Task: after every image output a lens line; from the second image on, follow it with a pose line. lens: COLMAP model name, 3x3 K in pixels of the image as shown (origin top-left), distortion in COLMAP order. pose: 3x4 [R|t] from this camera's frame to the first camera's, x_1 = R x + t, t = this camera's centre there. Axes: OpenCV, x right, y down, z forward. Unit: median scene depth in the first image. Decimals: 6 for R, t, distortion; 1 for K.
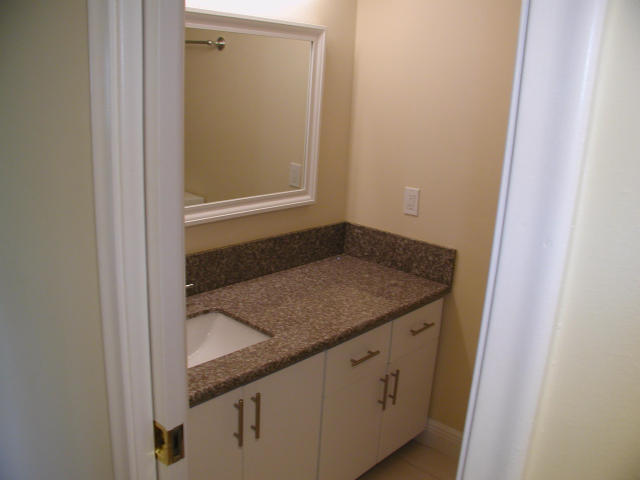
lens RADIAL K [[594.0, 0, 318.1], [0, 594.0, 245.2], [0, 0, 1]] dist [-0.224359, 0.261181]
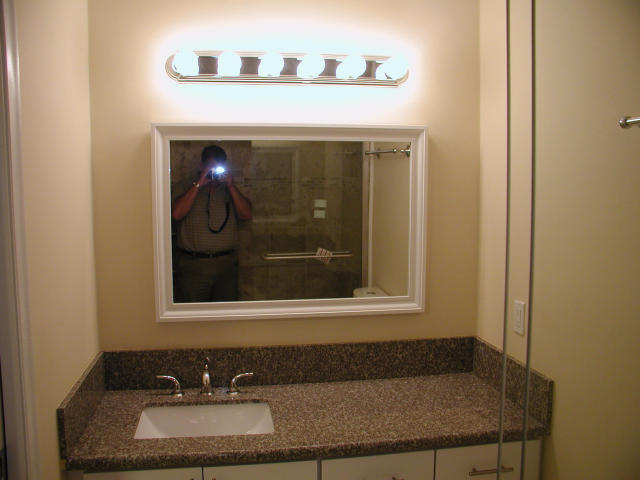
lens RADIAL K [[594.0, 0, 318.1], [0, 594.0, 245.2], [0, 0, 1]] dist [-0.224359, 0.261181]
pose [[0.785748, 0.010871, -0.618451, 0.455828], [-0.128158, 0.981010, -0.145582, -0.018781], [0.605124, 0.193650, 0.772221, 0.172555]]
